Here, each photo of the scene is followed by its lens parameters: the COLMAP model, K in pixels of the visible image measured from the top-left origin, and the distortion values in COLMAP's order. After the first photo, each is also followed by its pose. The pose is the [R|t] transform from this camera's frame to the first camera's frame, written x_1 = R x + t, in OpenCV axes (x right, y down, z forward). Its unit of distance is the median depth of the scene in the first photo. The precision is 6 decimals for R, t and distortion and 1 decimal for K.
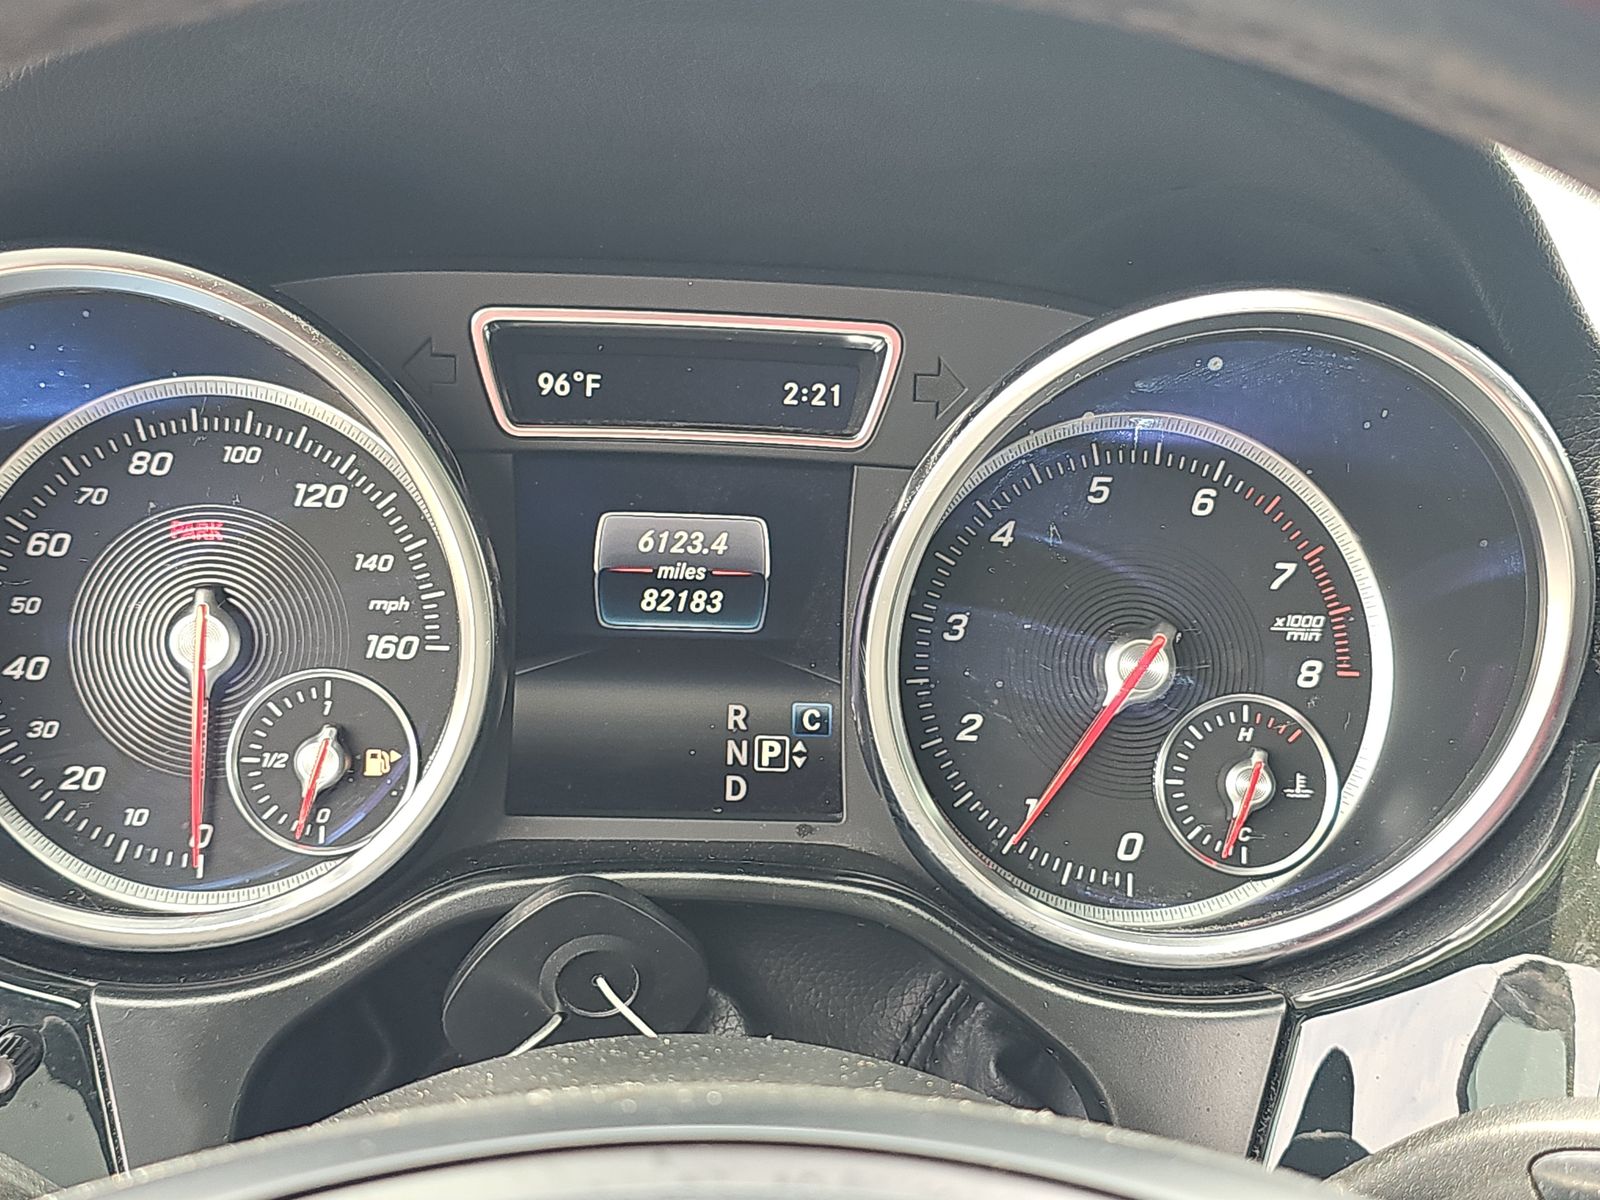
lens RADIAL K [[1206.3, 0, 797.9], [0, 1206.3, 600.2], [0, 0, 1]] dist [0.054560, -0.008560]
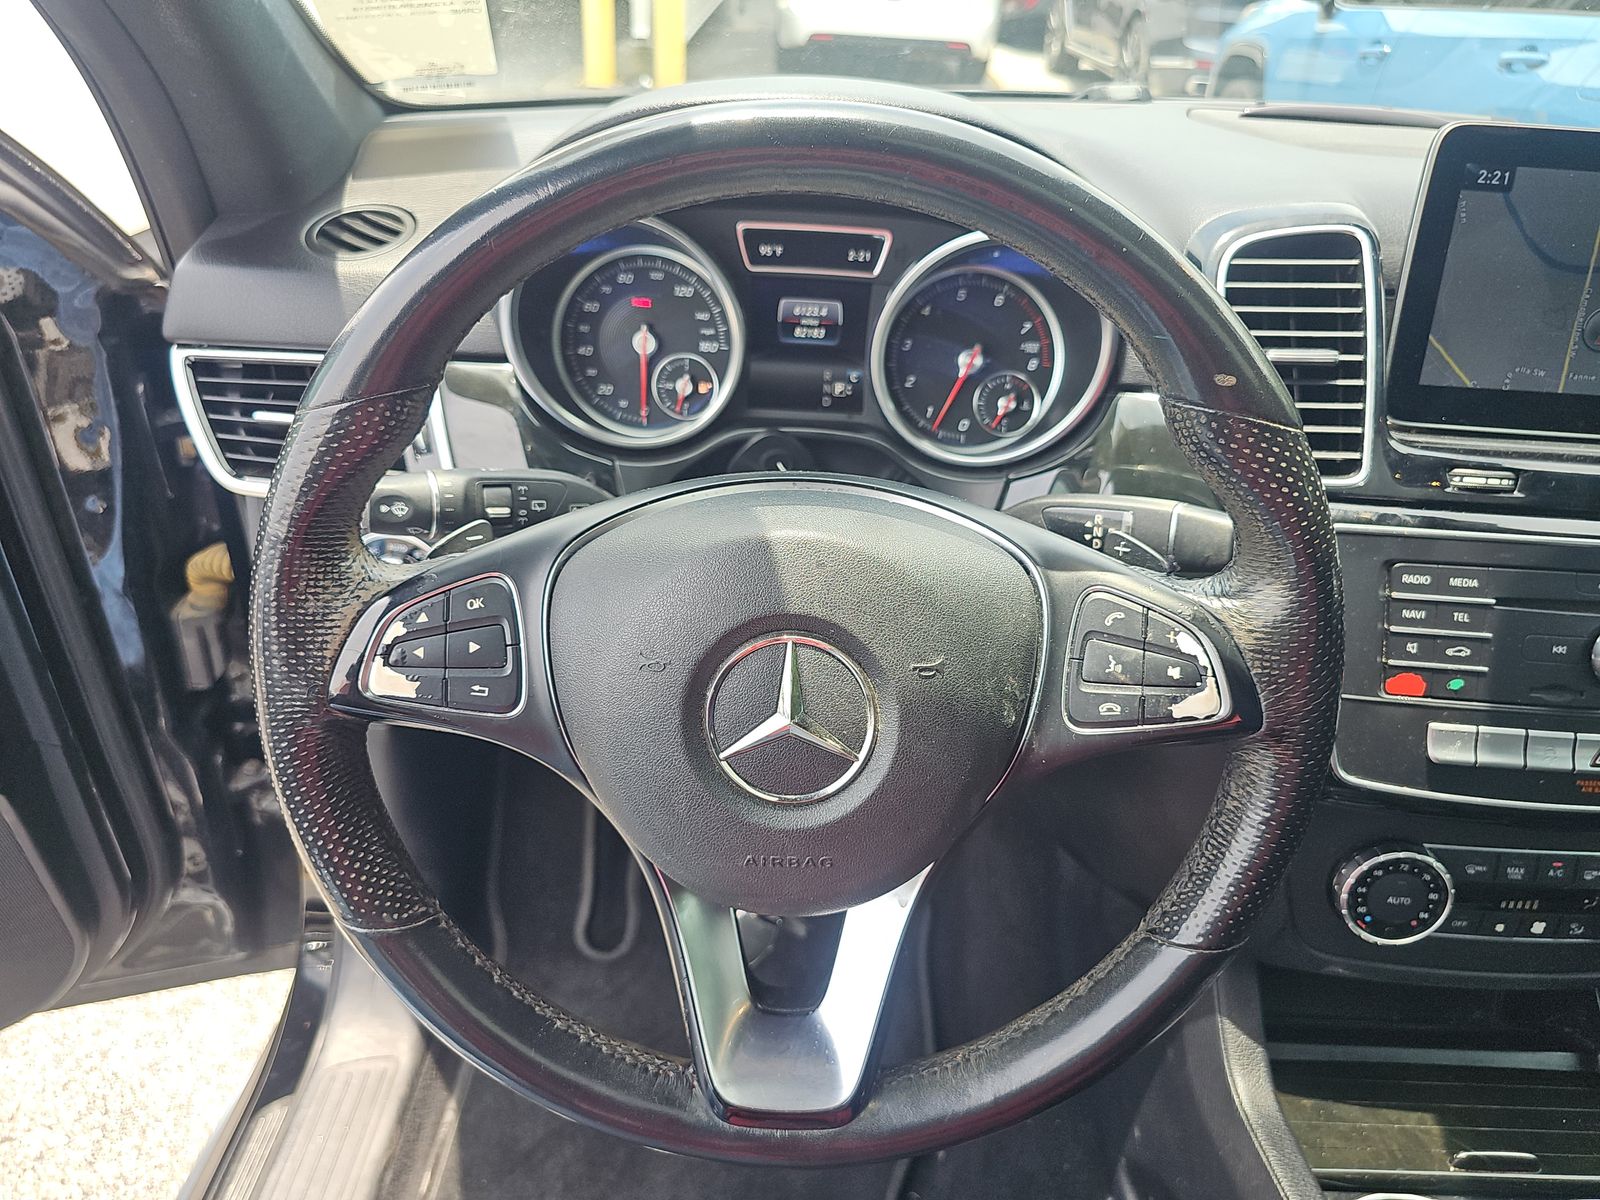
lens RADIAL K [[1206.3, 0, 790.0], [0, 1206.3, 600.4], [0, 0, 1]] dist [0.054560, -0.008560]
pose [[0.993445, 0.047300, -0.104062, 0.181554], [-0.022081, 0.972633, 0.231297, -0.043939], [0.112154, -0.227483, 0.967302, -1.872047]]
